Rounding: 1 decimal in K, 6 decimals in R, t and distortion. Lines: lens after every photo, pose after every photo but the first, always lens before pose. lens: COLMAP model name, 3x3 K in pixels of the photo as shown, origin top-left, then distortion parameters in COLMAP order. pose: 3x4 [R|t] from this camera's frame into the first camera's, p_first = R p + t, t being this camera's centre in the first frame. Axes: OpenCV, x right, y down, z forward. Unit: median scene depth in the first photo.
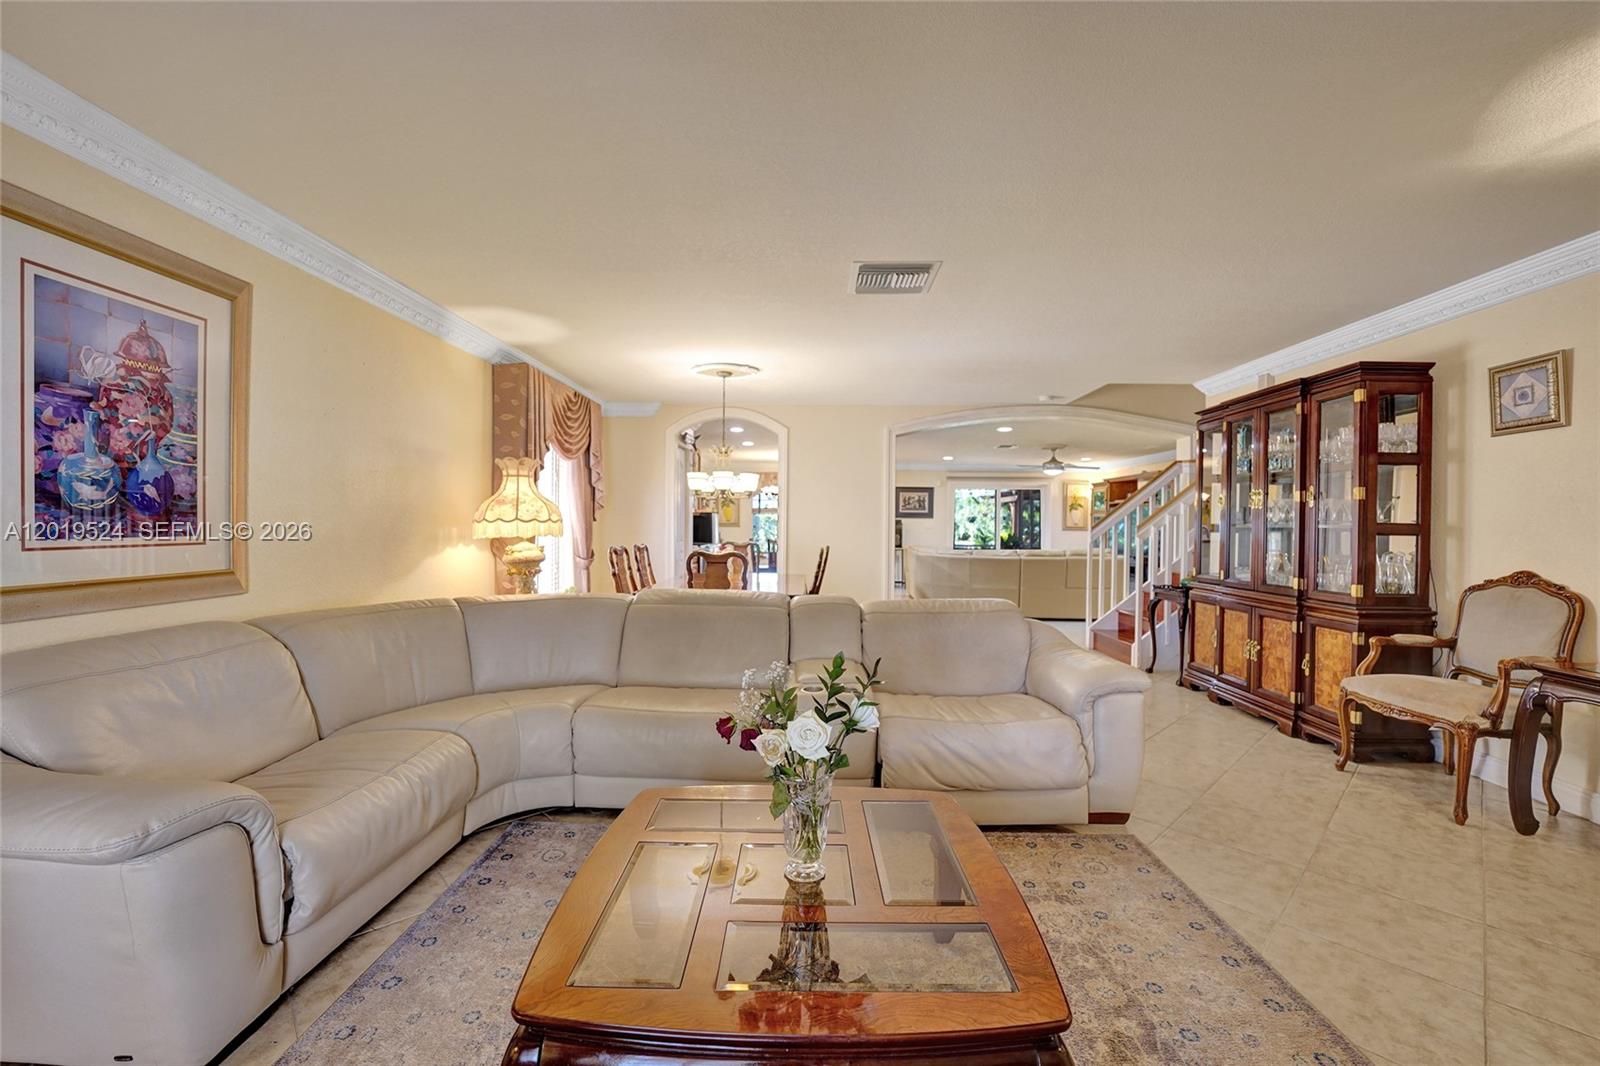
lens RADIAL K [[654.1, 0, 797.0], [0, 654.1, 525.2], [0, 0, 1]] dist [-0.024899, 0.000623]
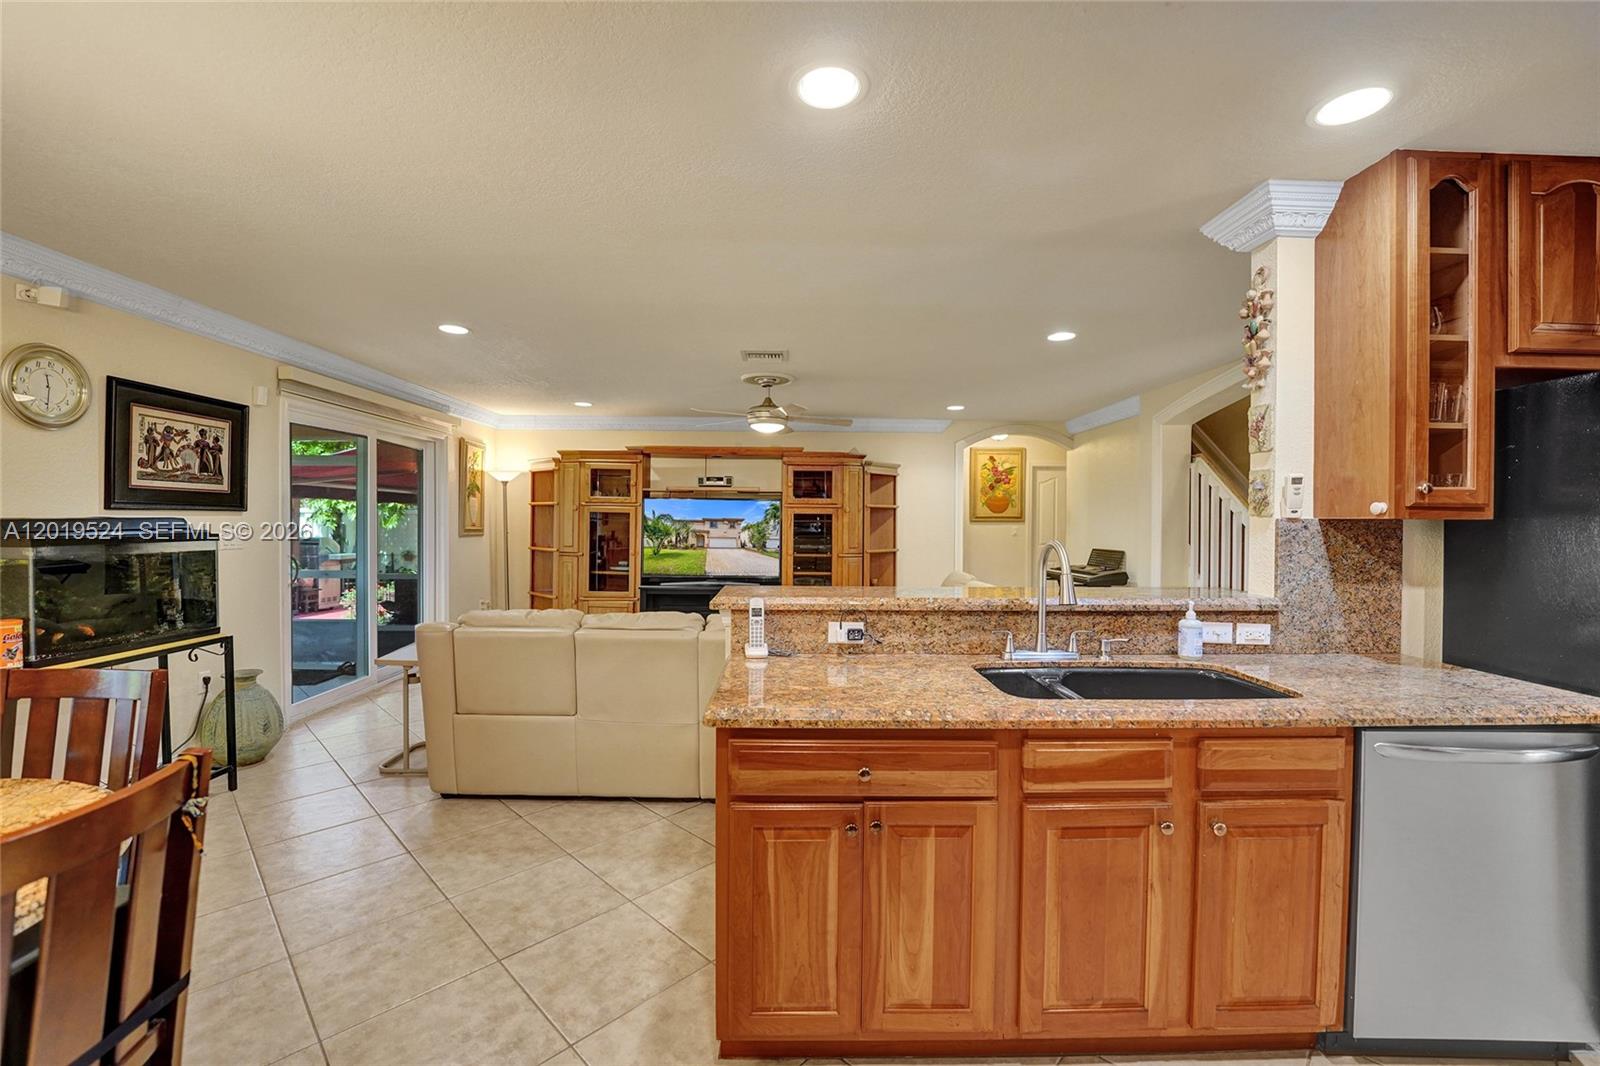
lens RADIAL K [[654.1, 0, 797.0], [0, 654.1, 525.2], [0, 0, 1]] dist [-0.024899, 0.000623]
pose [[-0.033054, -0.018799, 0.999277, -0.091479], [-0.007110, 0.999802, 0.018574, -0.011996], [-0.999428, -0.006491, -0.033181, 0.780659]]
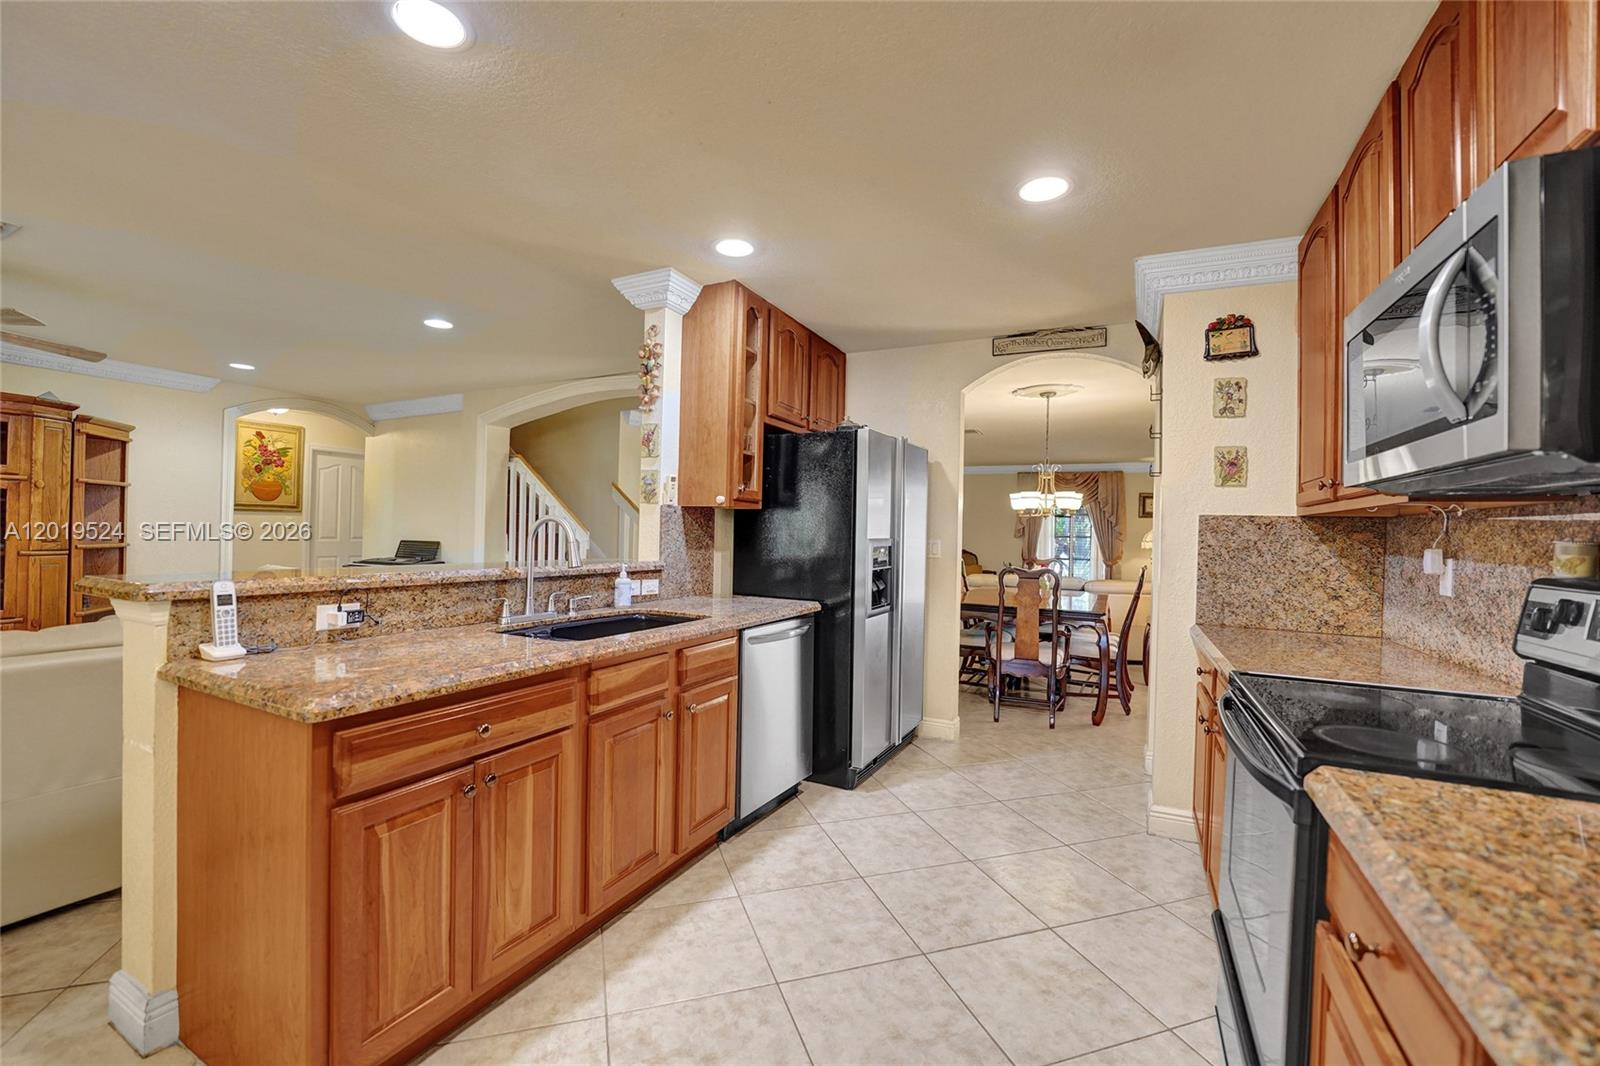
lens RADIAL K [[651.4, 0, 791.6], [0, 651.4, 530.5], [0, 0, 1]] dist [-0.024080, 0.000362]
pose [[-0.896668, -0.030308, 0.441665, -0.077341], [-0.032519, 0.999468, 0.002565, -0.003957], [-0.441508, -0.012062, -0.897176, 0.846972]]
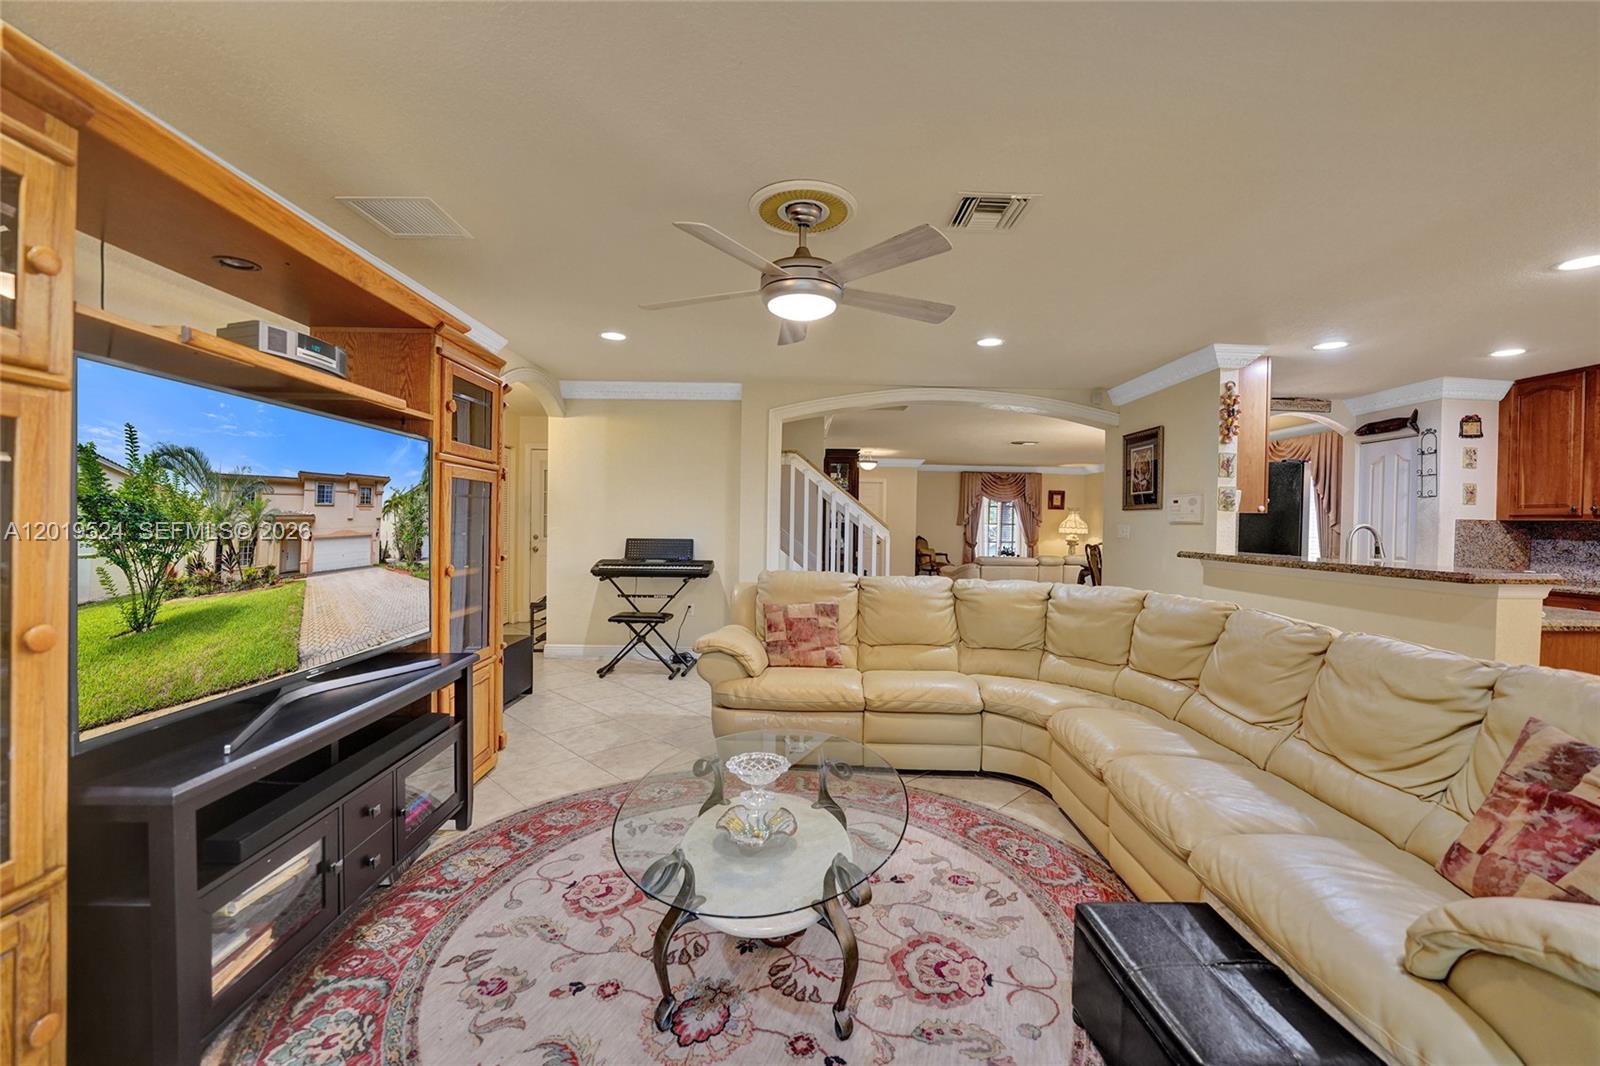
lens RADIAL K [[655.4, 0, 800.4], [0, 655.4, 532.5], [0, 0, 1]] dist [-0.025058, 0.000845]
pose [[-0.999363, -0.026843, -0.023521, 0.317066], [-0.027217, 0.999506, 0.015737, 0.000227], [0.023087, 0.016367, -0.999599, 0.985665]]
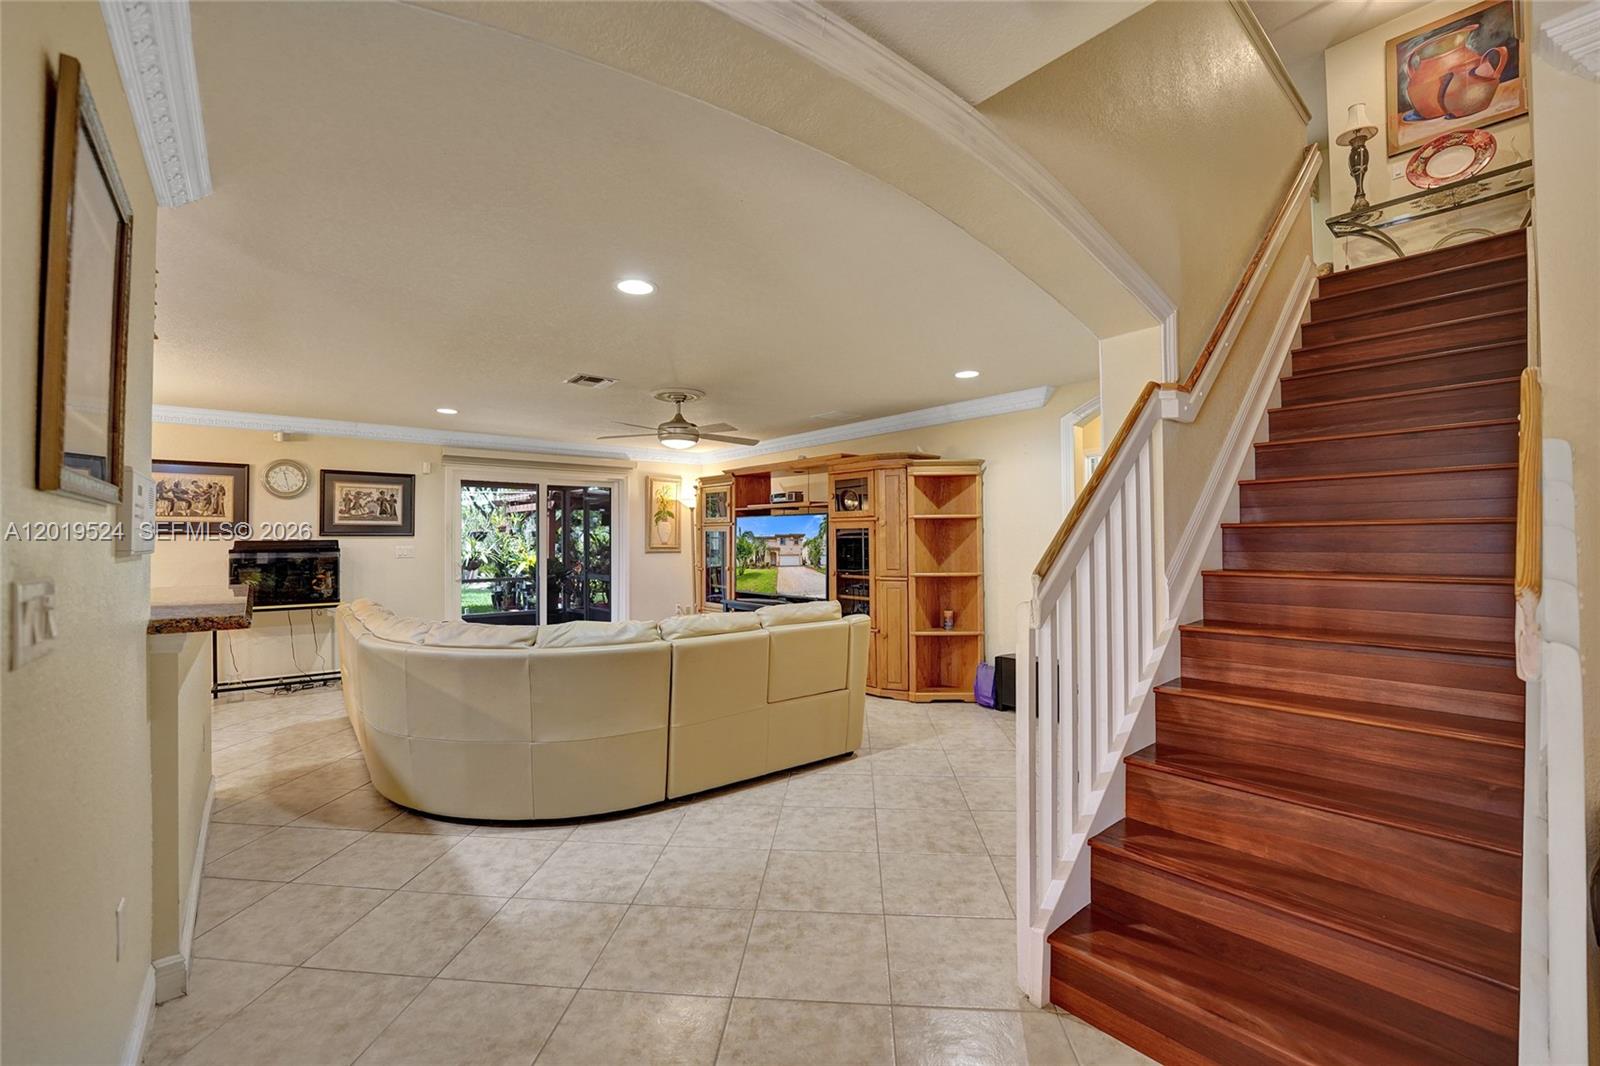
lens RADIAL K [[664.8, 0, 793.2], [0, 664.8, 526.8], [0, 0, 1]] dist [-0.032767, -0.000067]
pose [[0.749199, -0.002453, 0.662340, 0.094821], [0.014230, 0.999822, -0.012394, -0.007812], [-0.662192, 0.018711, 0.749101, 0.440230]]
